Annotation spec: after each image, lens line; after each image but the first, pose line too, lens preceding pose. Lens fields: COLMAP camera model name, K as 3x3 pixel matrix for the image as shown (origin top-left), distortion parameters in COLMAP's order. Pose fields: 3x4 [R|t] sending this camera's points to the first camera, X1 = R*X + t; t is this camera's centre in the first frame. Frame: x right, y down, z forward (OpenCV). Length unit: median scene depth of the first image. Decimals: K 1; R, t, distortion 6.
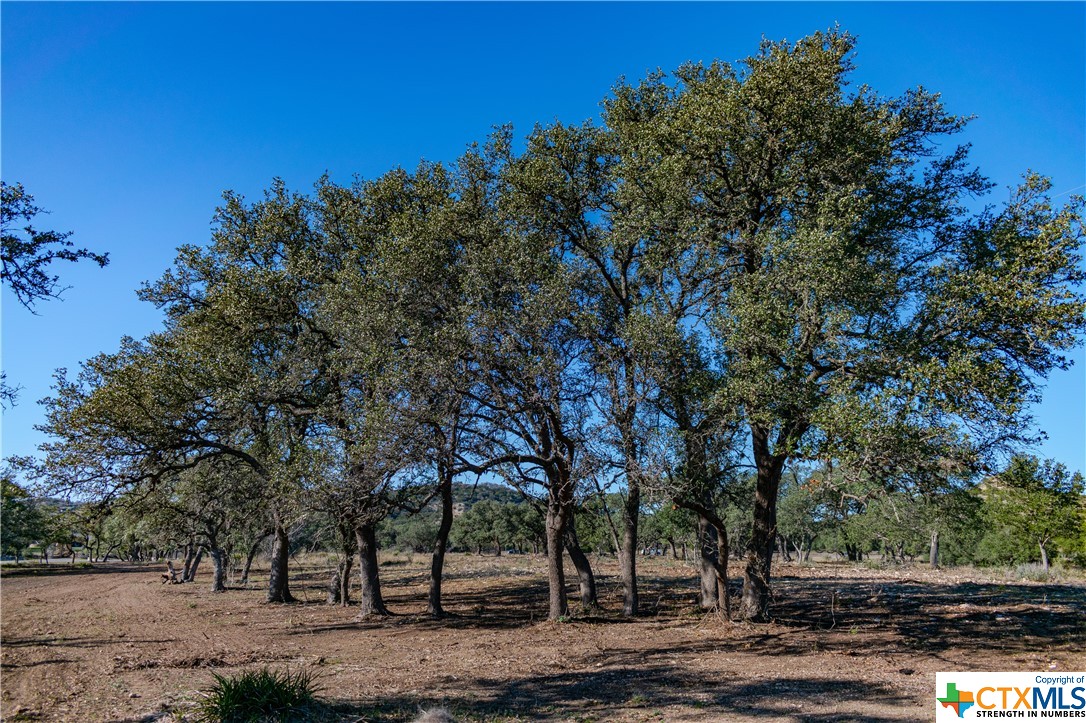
lens RADIAL K [[837.3, 0, 543.0], [0, 837.3, 361.5], [0, 0, 1]] dist [0.025922, -0.002504]
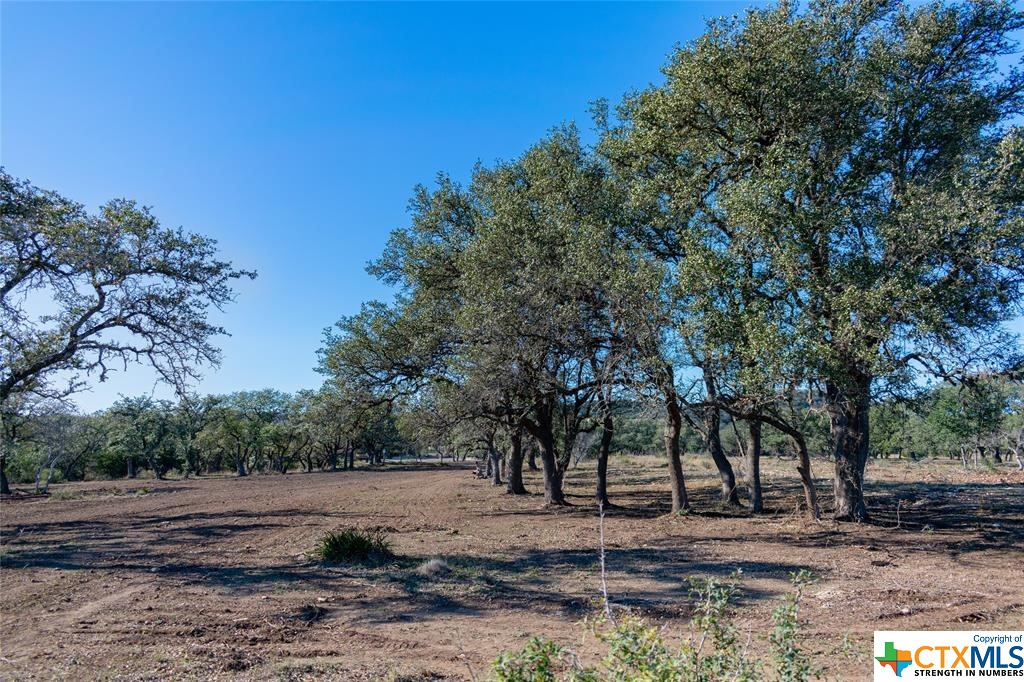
lens RADIAL K [[789.5, 0, 512.0], [0, 789.5, 341.0], [0, 0, 1]] dist [0.025922, -0.002504]
pose [[0.905485, -0.056988, -0.420535, 0.266987], [0.090493, 0.994080, 0.060136, -0.020612], [0.414618, -0.092508, 0.905281, -0.081670]]
